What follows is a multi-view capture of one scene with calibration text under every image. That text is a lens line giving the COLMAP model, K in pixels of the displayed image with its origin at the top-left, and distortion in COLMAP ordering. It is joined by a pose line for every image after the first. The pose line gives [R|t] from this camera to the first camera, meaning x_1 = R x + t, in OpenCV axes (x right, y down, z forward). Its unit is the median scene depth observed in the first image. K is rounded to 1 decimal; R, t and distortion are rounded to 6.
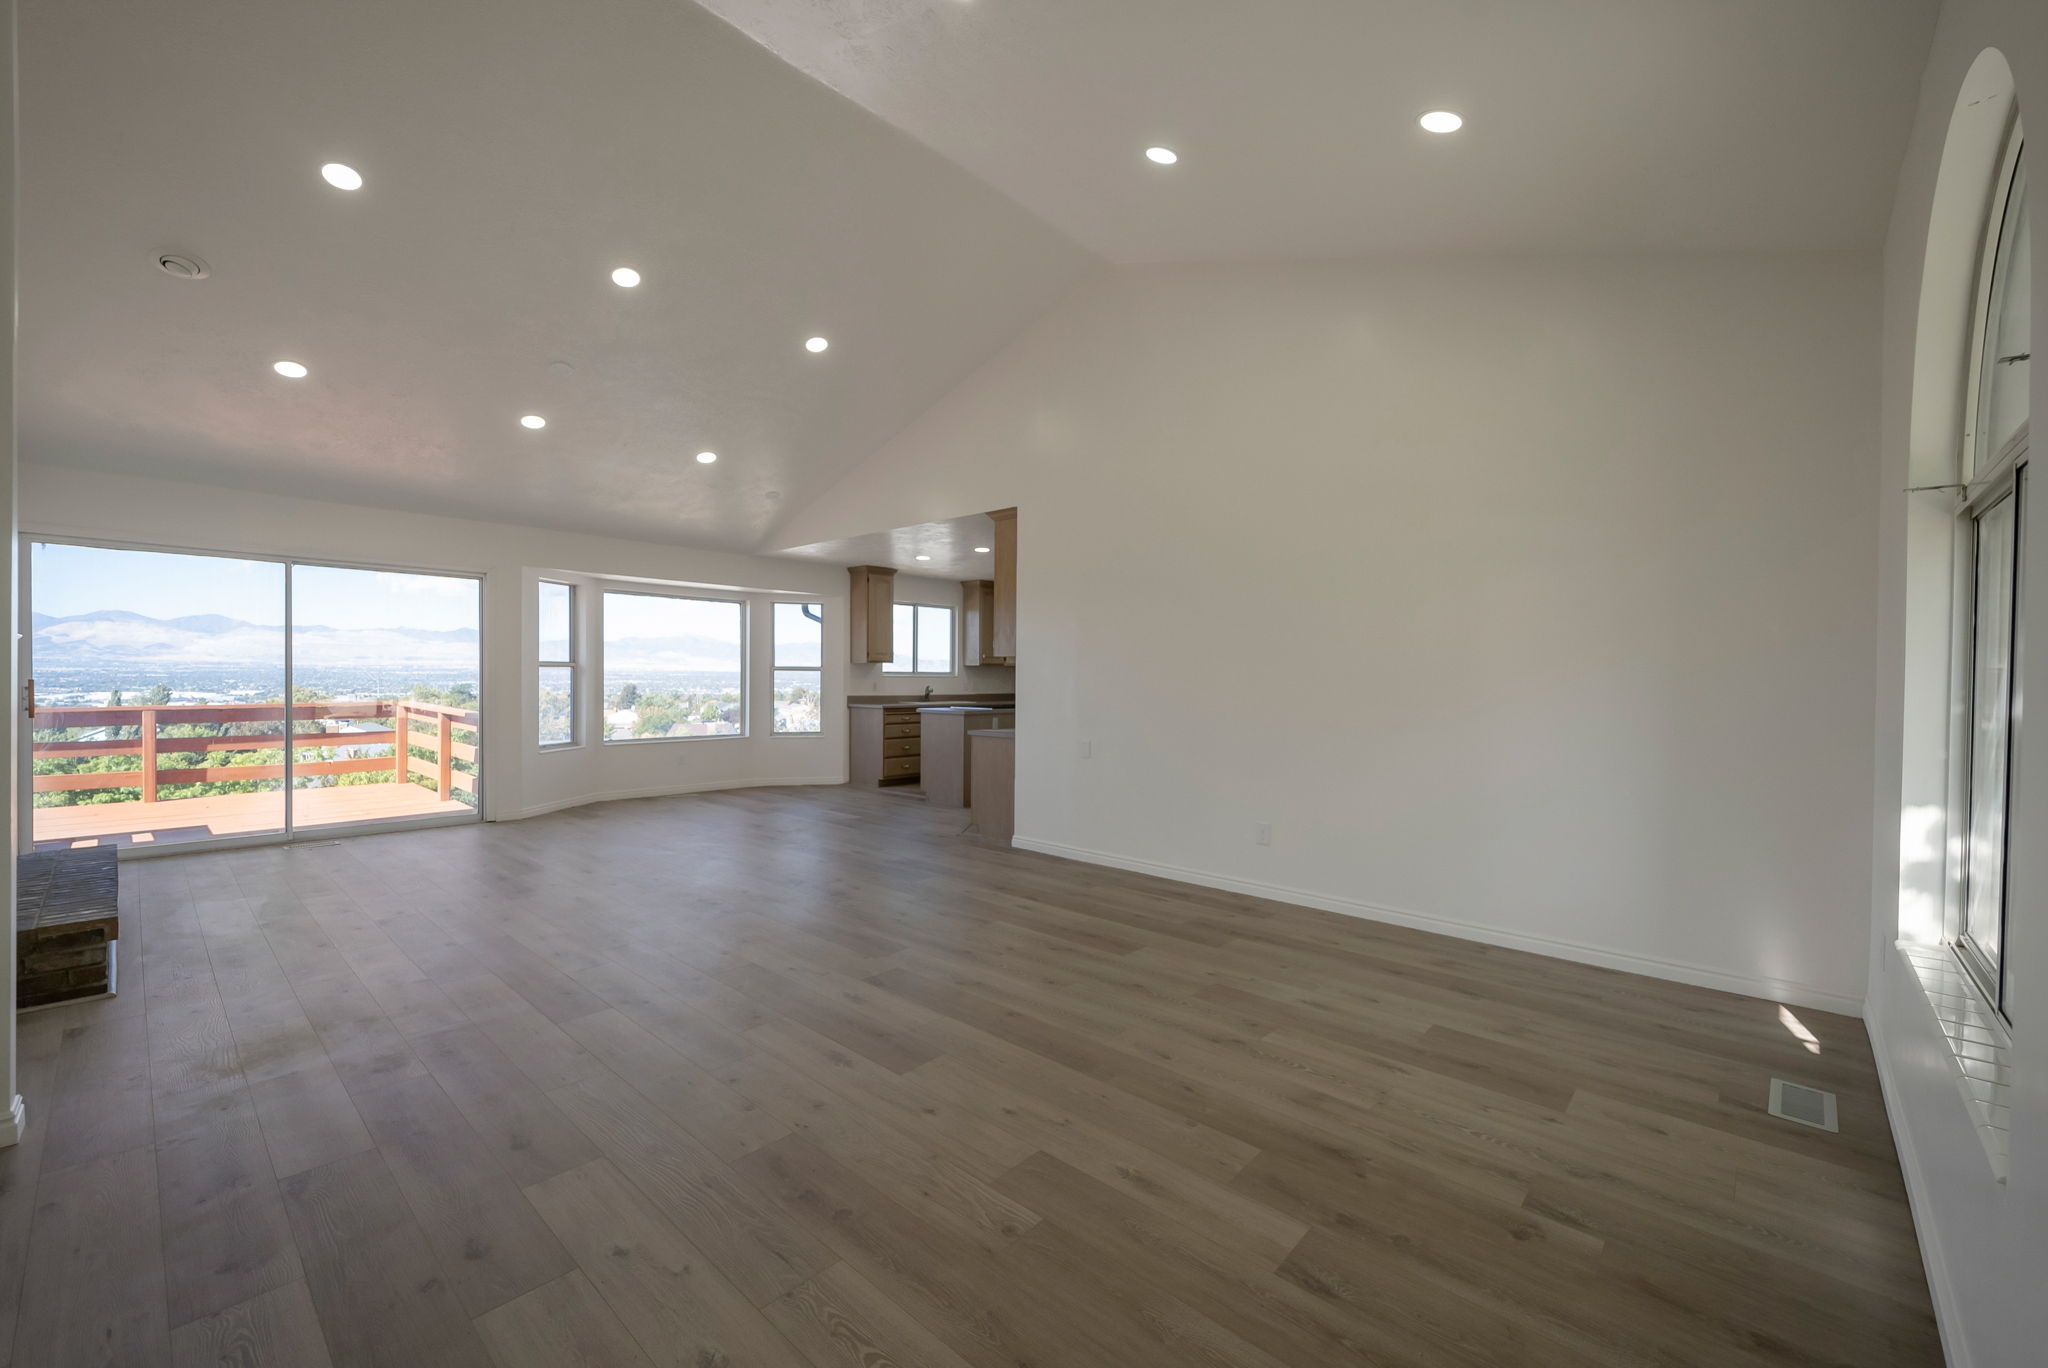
lens RADIAL K [[822.0, 0, 1035.3], [0, 822.0, 692.5], [0, 0, 1]] dist [0.001544, -0.000835]
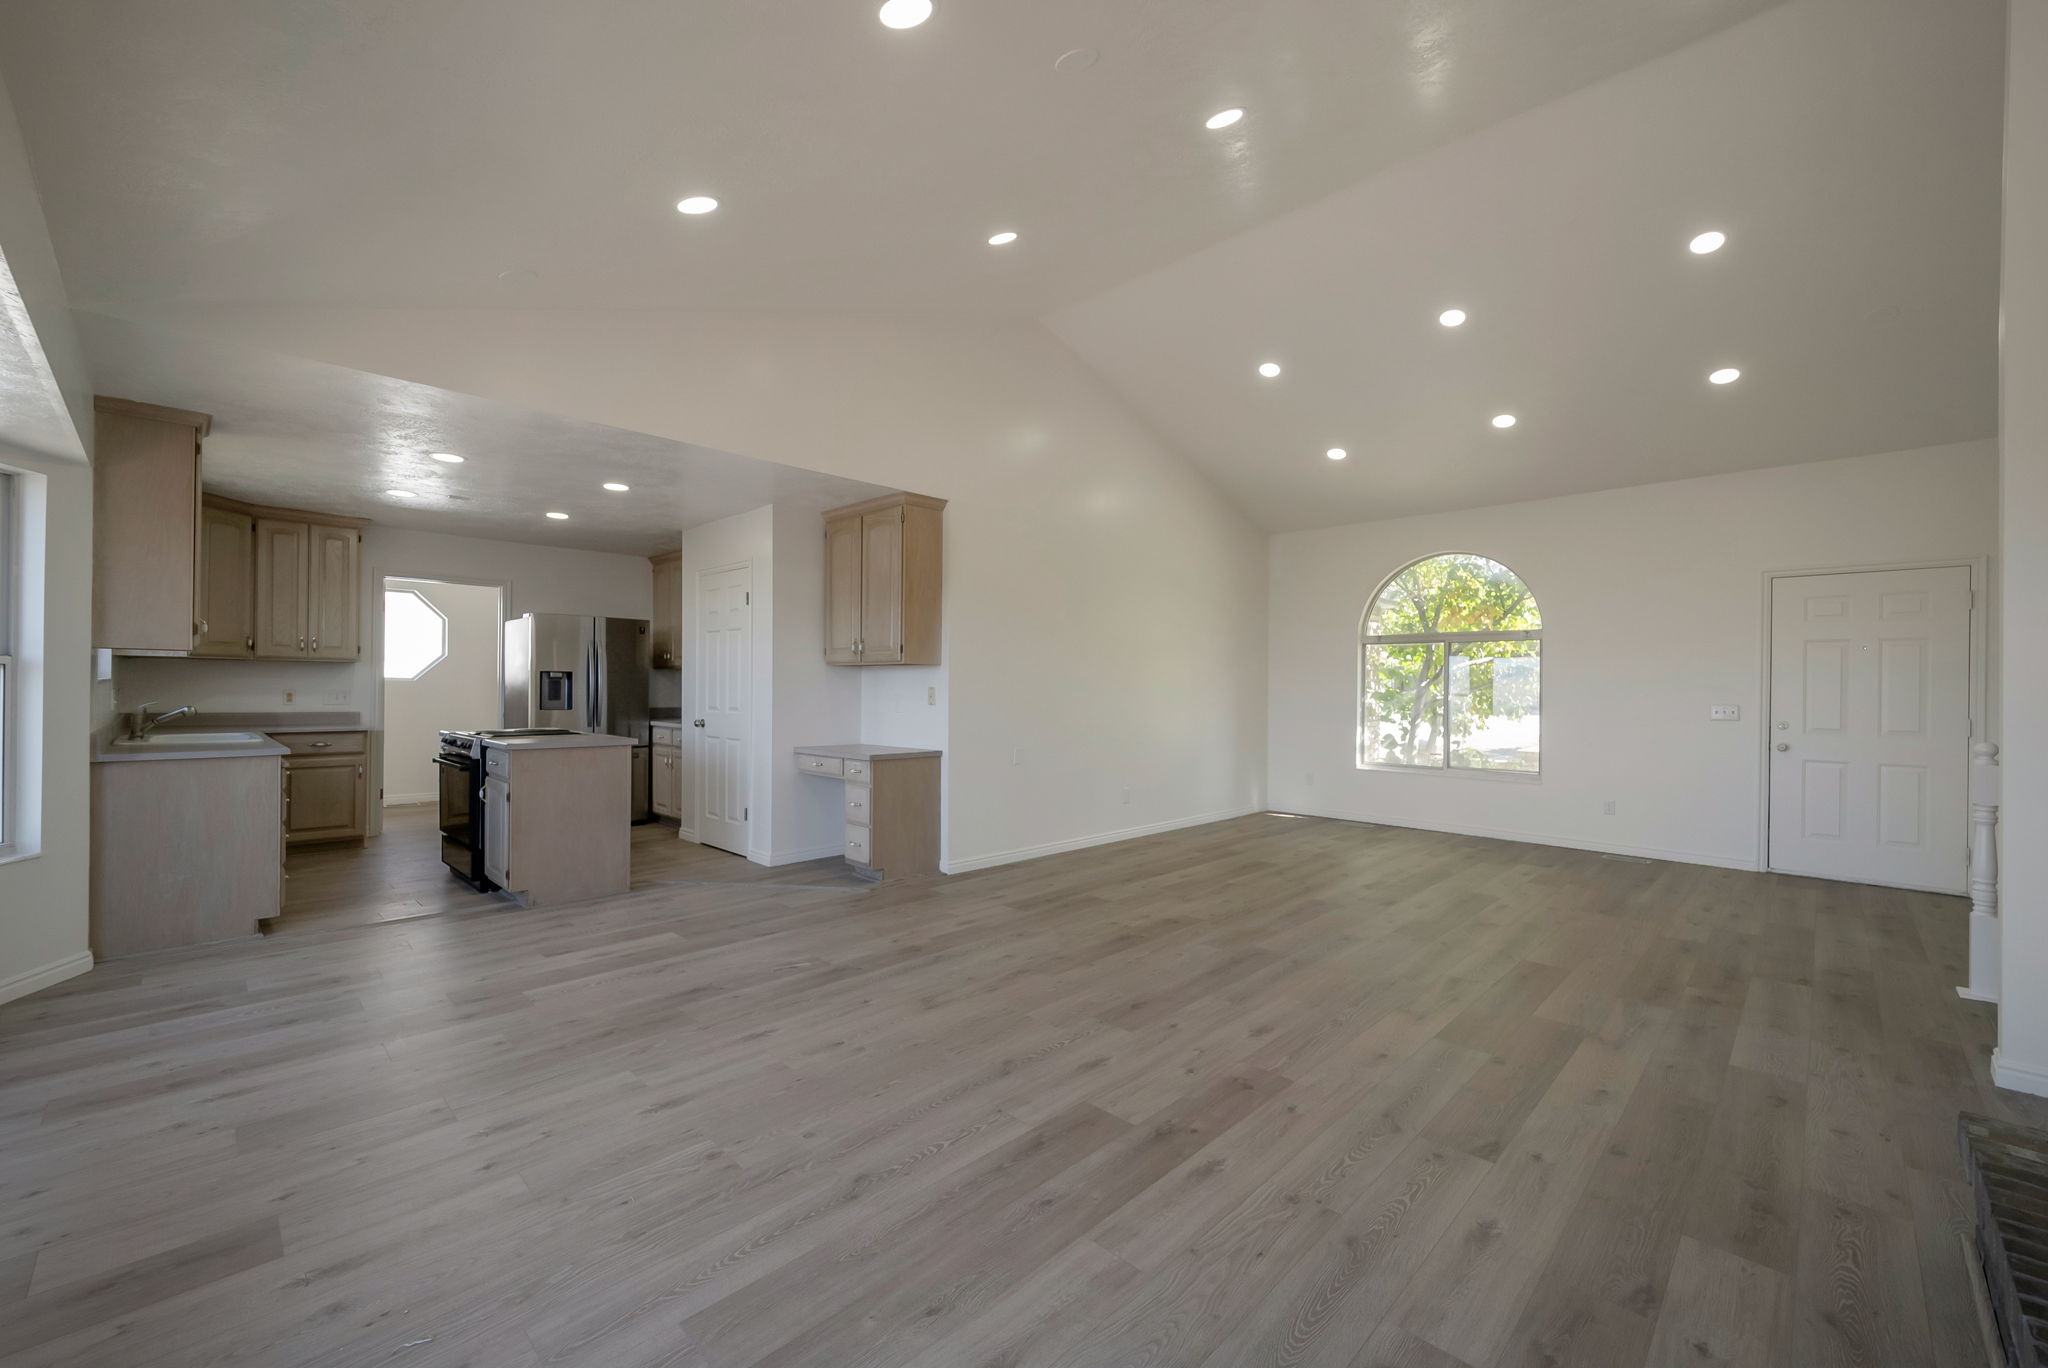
lens RADIAL K [[822.0, 0, 1027.5], [0, 822.0, 682.2], [0, 0, 1]] dist [0.001544, -0.000835]
pose [[0.038438, -0.002718, 0.999257, -0.679878], [0.009692, 0.999950, 0.002348, -0.019166], [-0.999214, 0.009595, 0.038462, 0.645654]]
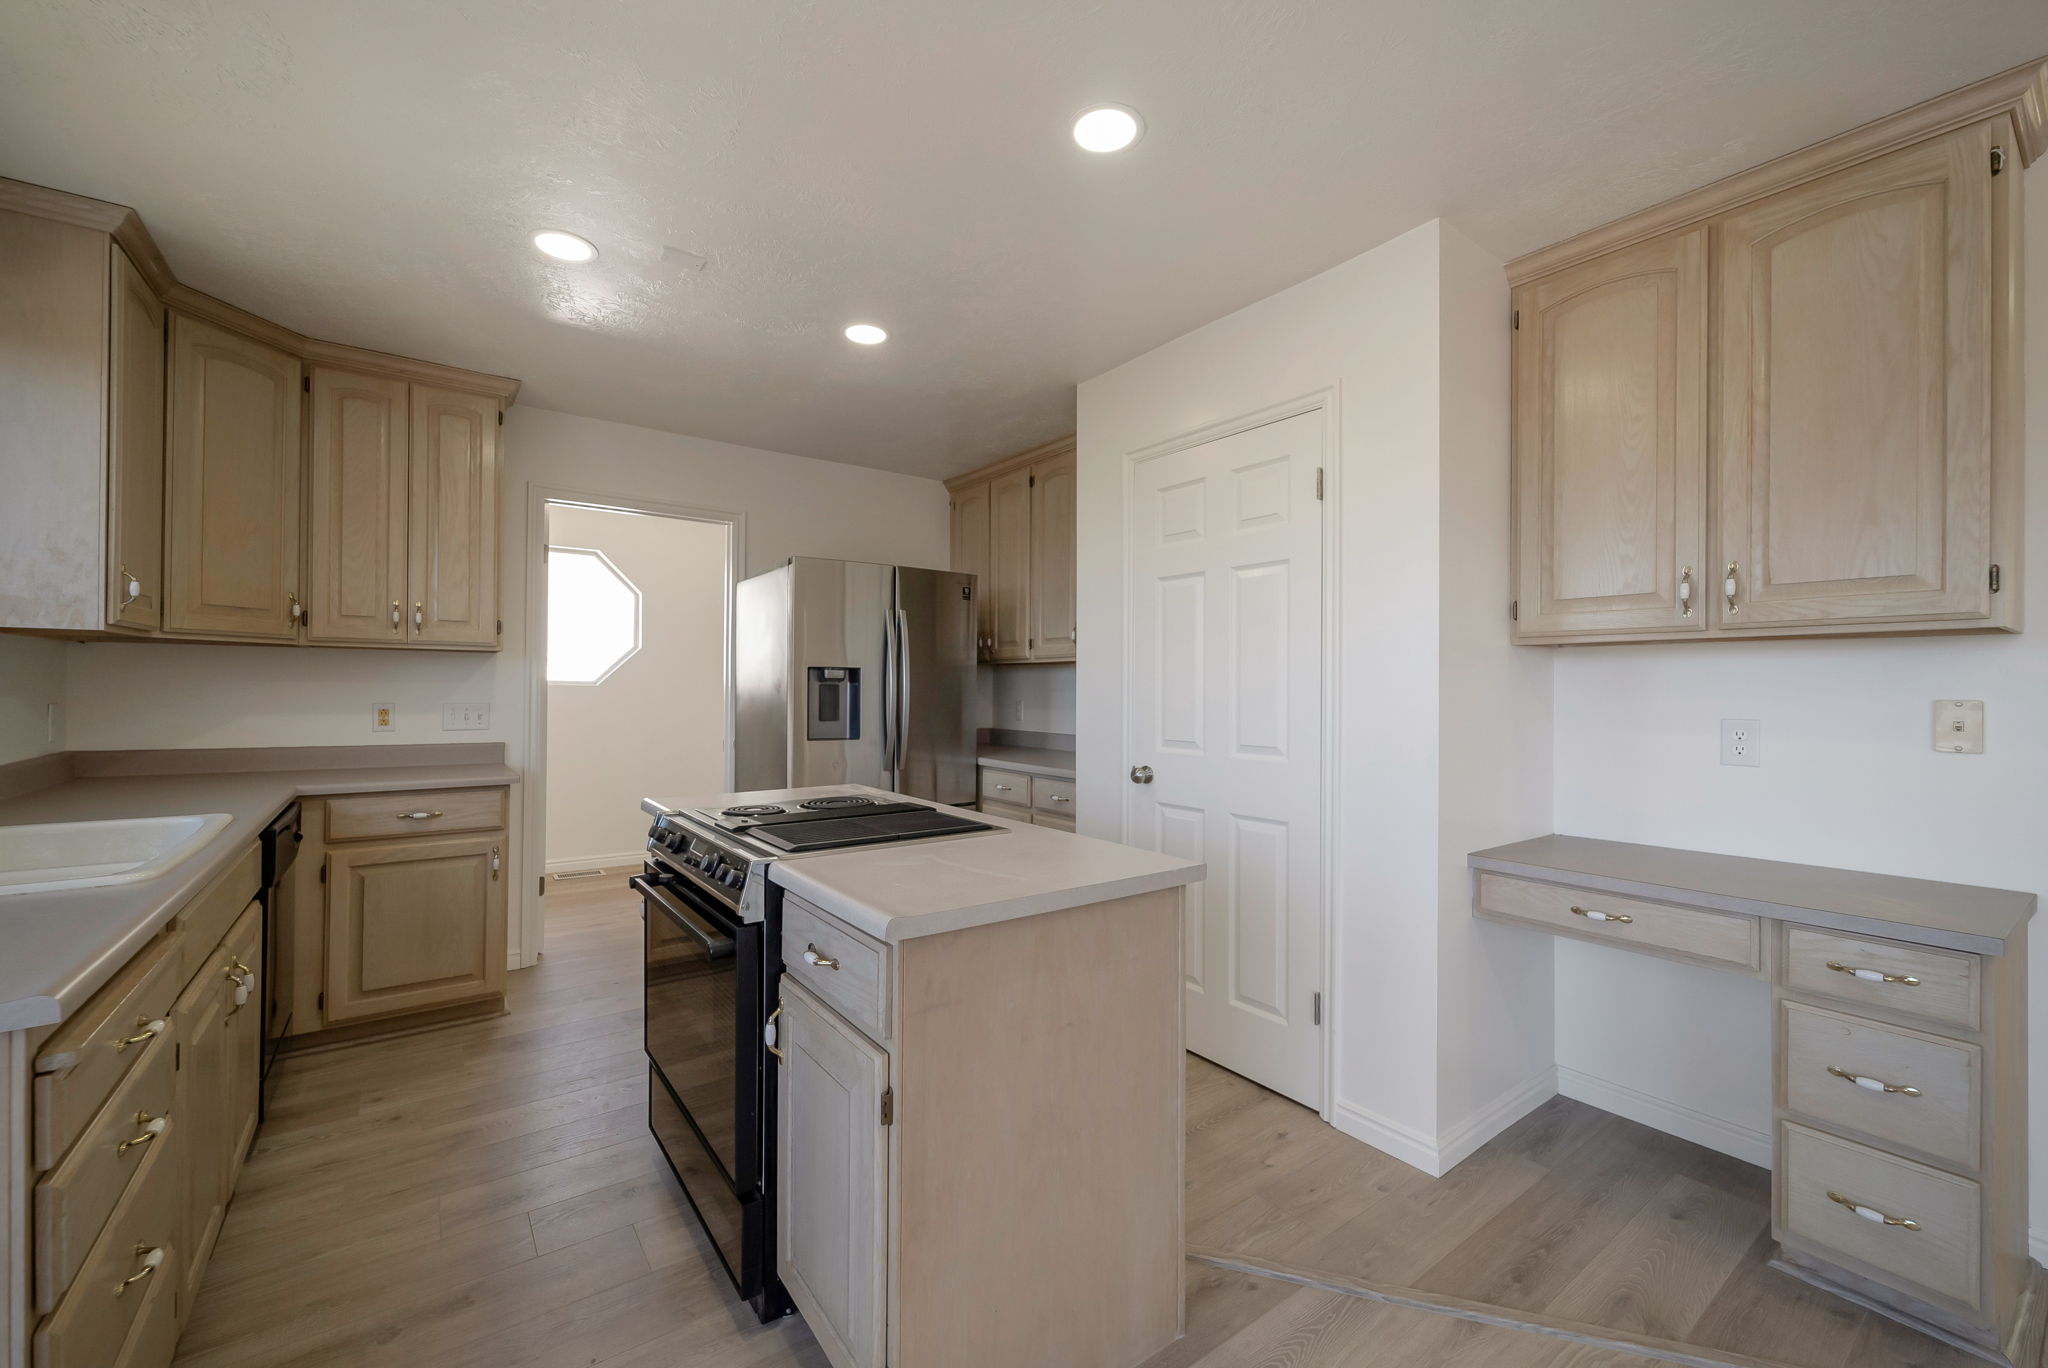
lens RADIAL K [[822.0, 0, 1024.6], [0, 822.0, 681.1], [0, 0, 1]] dist [0.001544, -0.000835]
pose [[0.203204, 0.002281, 0.979134, -0.284169], [0.012865, 0.999905, -0.004999, -0.021814], [-0.979052, 0.013612, 0.203156, 0.959852]]
